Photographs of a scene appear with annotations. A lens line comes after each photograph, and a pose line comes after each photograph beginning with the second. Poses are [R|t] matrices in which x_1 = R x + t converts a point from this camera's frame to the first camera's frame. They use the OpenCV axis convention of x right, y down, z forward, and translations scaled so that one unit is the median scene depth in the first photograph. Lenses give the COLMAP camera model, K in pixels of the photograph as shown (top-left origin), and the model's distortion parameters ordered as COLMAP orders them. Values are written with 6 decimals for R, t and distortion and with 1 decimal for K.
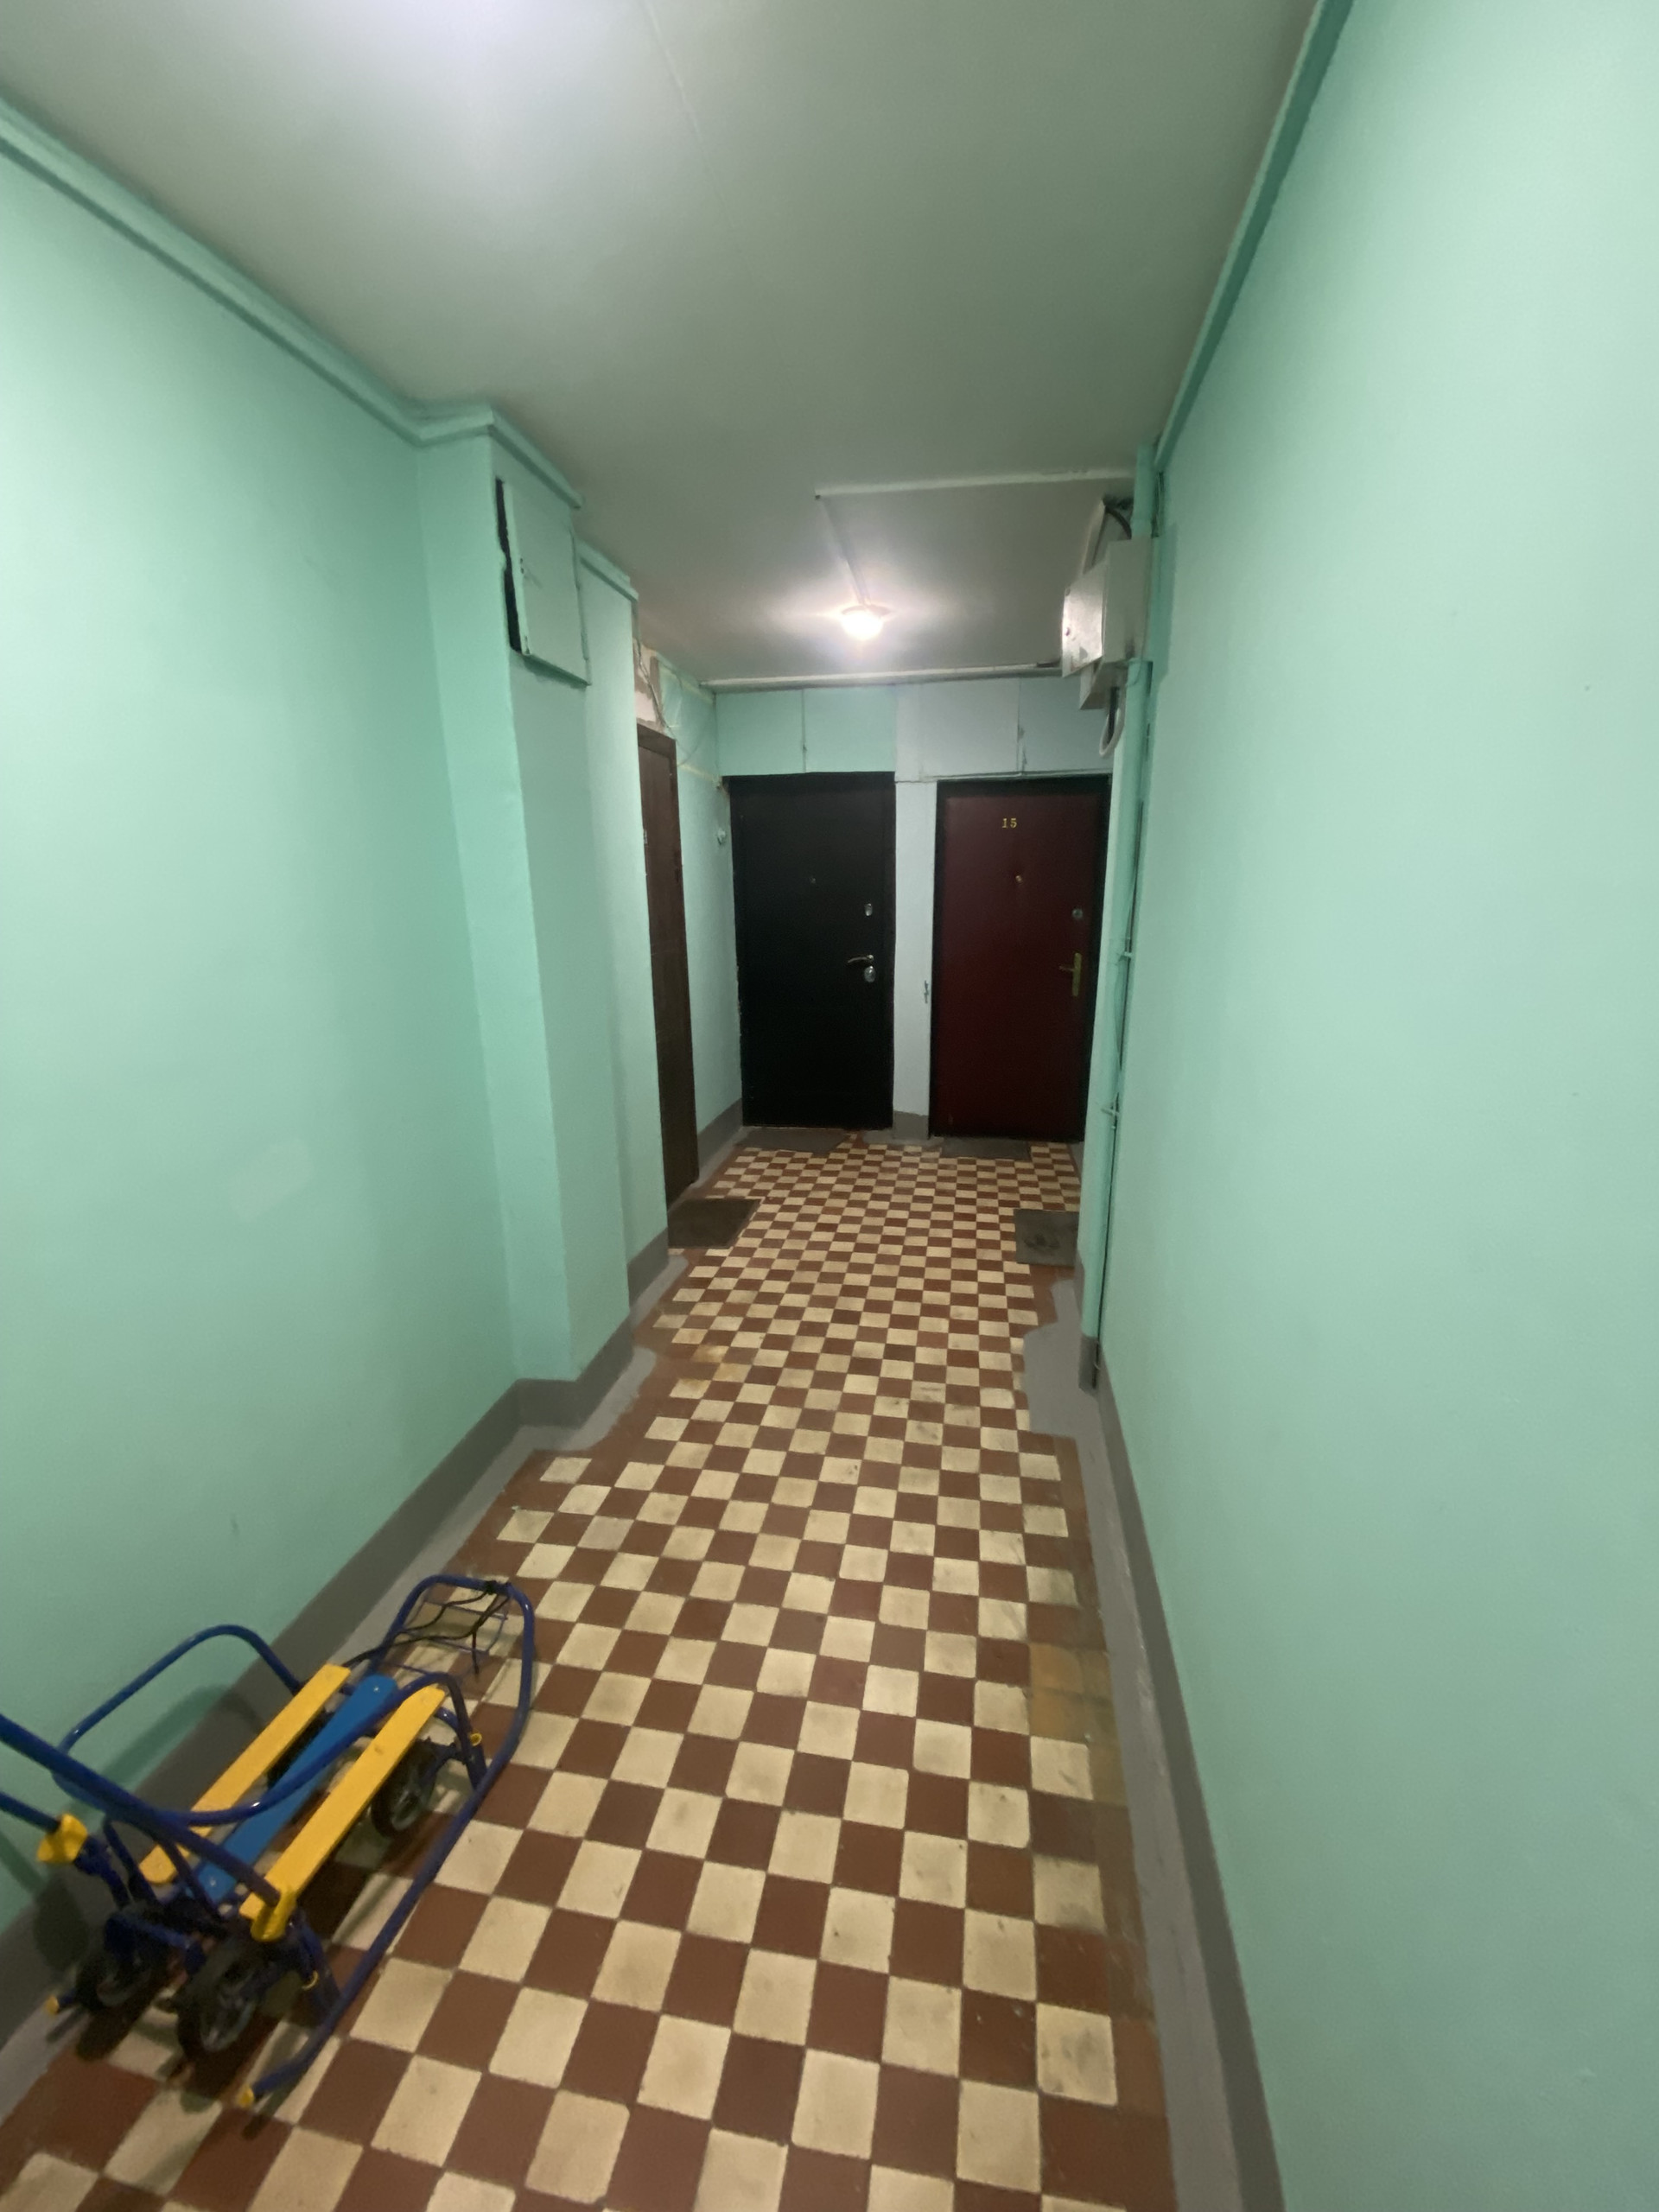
lens RADIAL K [[892.1, 0, 829.5], [0, 892.1, 1106.0], [0, 0, 1]] dist [0.020777, -0.021375]
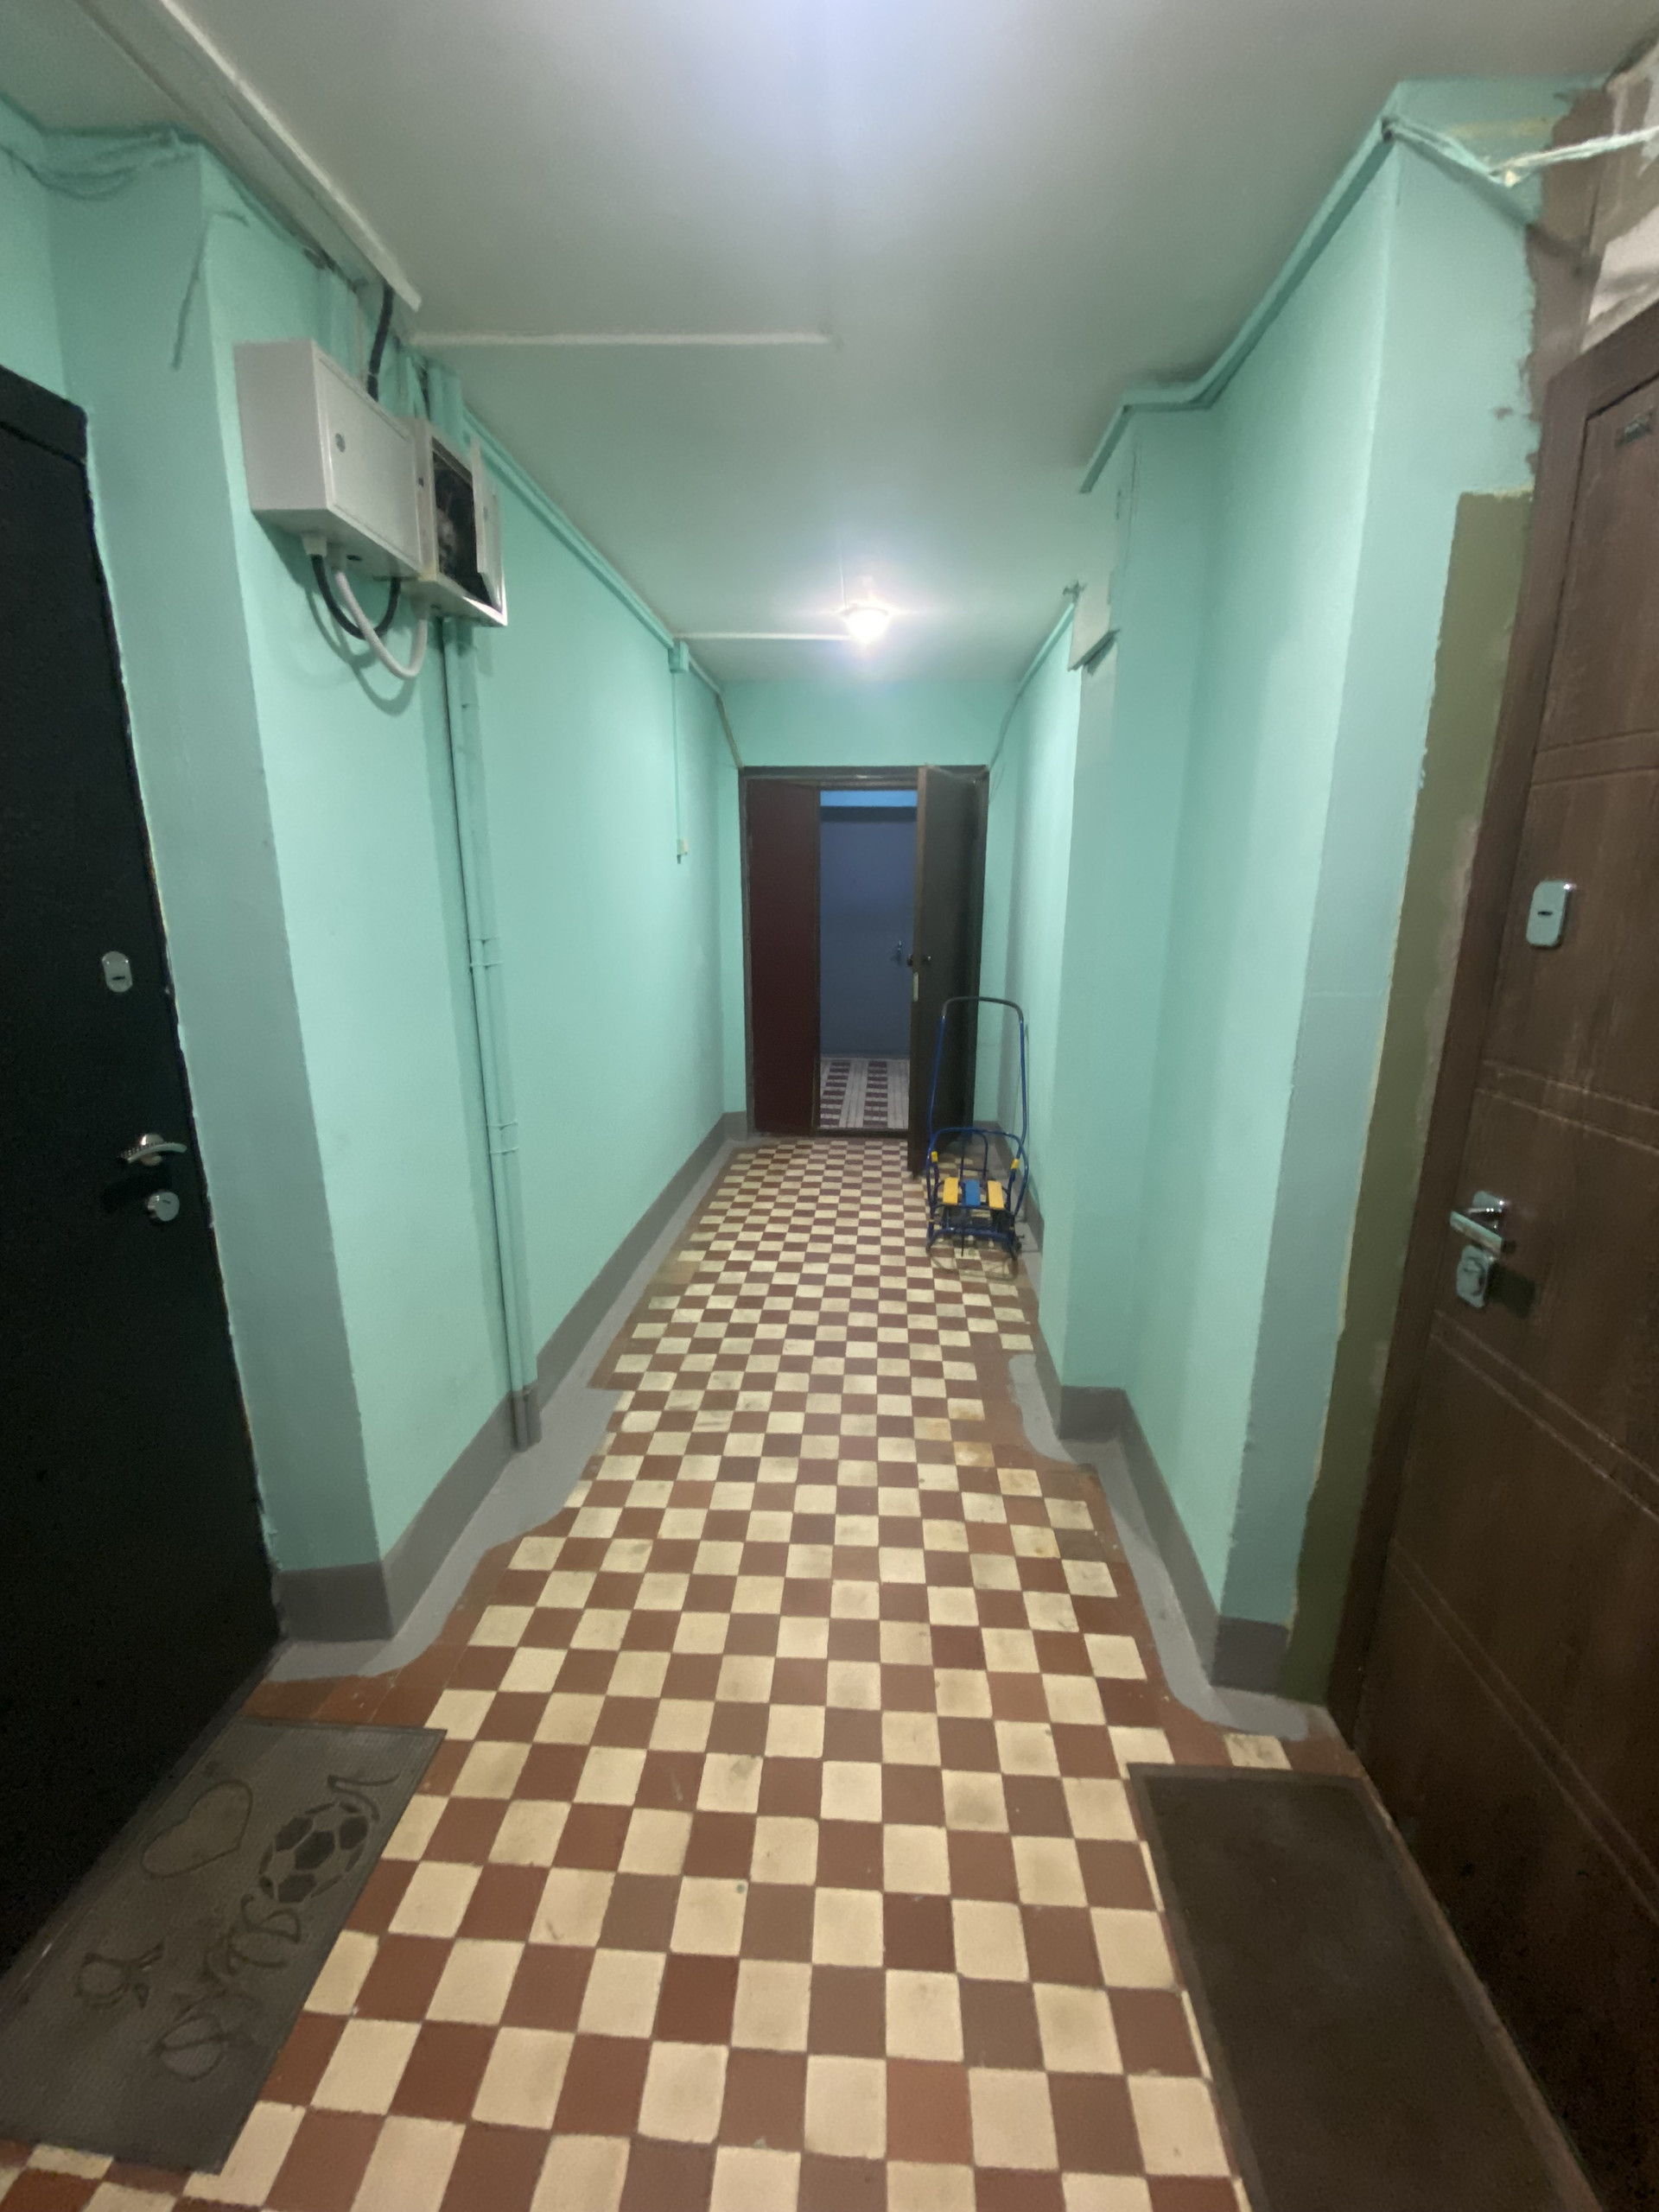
lens RADIAL K [[892.1, 0, 829.5], [0, 892.1, 1106.0], [0, 0, 1]] dist [0.020777, -0.021375]
pose [[-0.994004, 0.025133, -0.106416, 0.081680], [-0.027722, 0.883502, 0.467606, -0.411723], [0.105771, 0.467752, -0.877508, 1.683729]]
